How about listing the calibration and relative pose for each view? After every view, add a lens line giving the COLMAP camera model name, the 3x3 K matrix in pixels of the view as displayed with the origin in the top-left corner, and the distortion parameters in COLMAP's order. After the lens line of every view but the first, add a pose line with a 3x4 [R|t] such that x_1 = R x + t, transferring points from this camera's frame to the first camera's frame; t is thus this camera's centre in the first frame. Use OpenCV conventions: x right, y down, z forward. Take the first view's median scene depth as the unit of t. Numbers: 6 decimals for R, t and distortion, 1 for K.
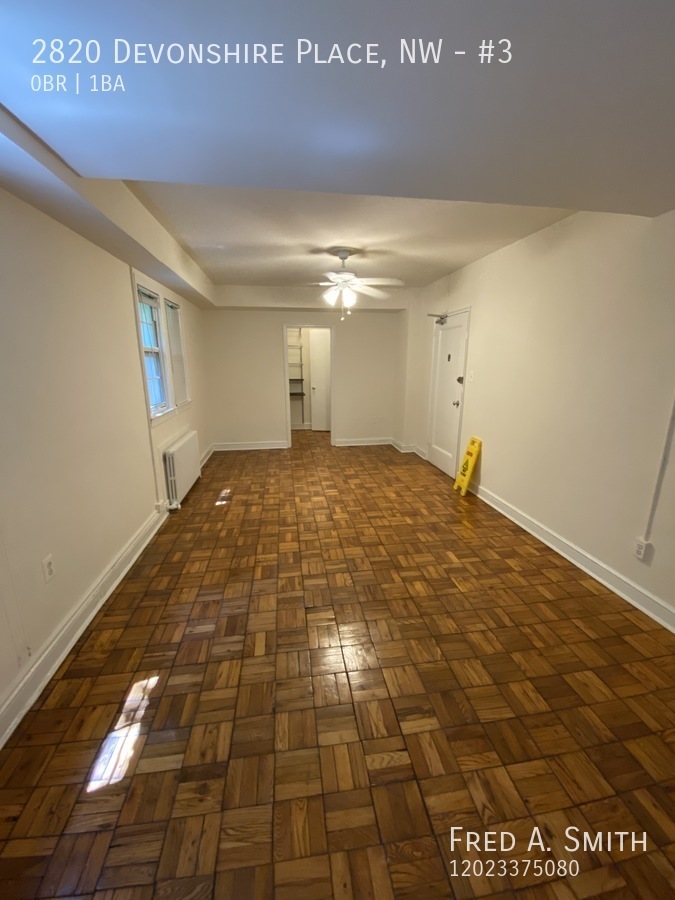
lens RADIAL K [[365.4, 0, 337.5], [0, 365.4, 450.0], [0, 0, 1]] dist [0.021592, -0.019387]
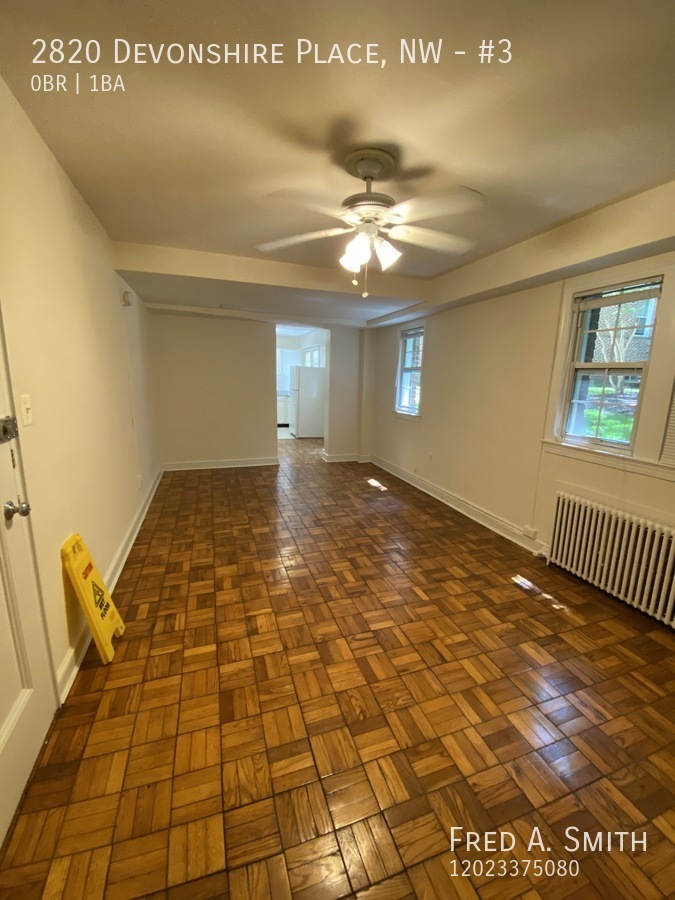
lens RADIAL K [[359.8, 0, 337.5], [0, 359.8, 450.0], [0, 0, 1]] dist [0.048364, -0.000023]
pose [[-0.982929, 0.014741, -0.183392, 0.175291], [-0.066352, 0.901305, 0.428072, -0.426637], [0.171602, 0.432933, -0.884941, 1.756001]]
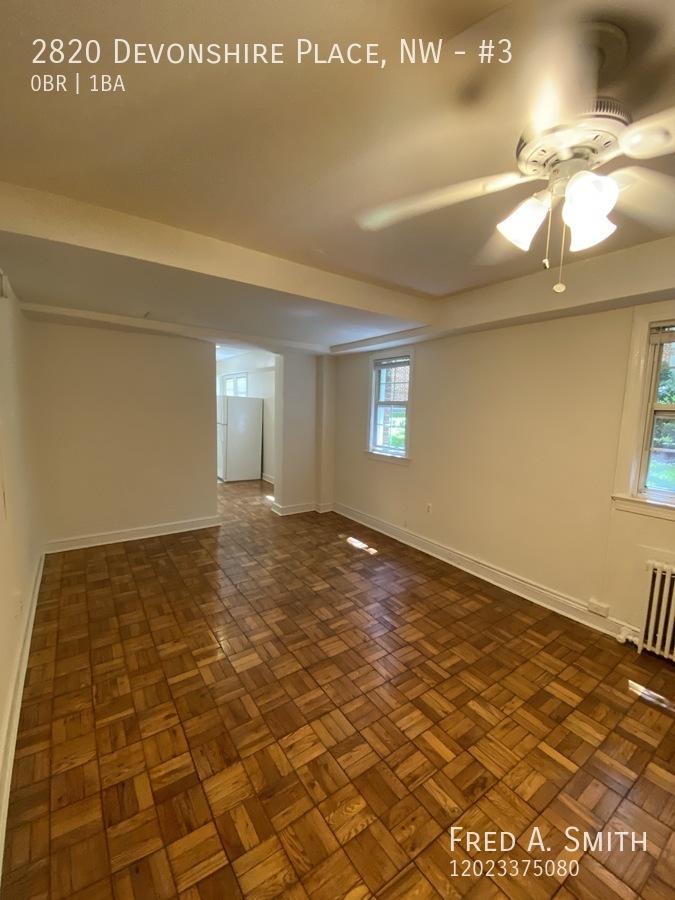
lens RADIAL K [[364.9, 0, 337.5], [0, 364.9, 450.0], [0, 0, 1]] dist [0.021438, -0.019764]
pose [[-0.895280, 0.030375, -0.444468, 0.345431], [-0.132708, 0.934198, 0.331153, -0.352596], [0.425280, 0.355459, -0.832338, 1.371847]]
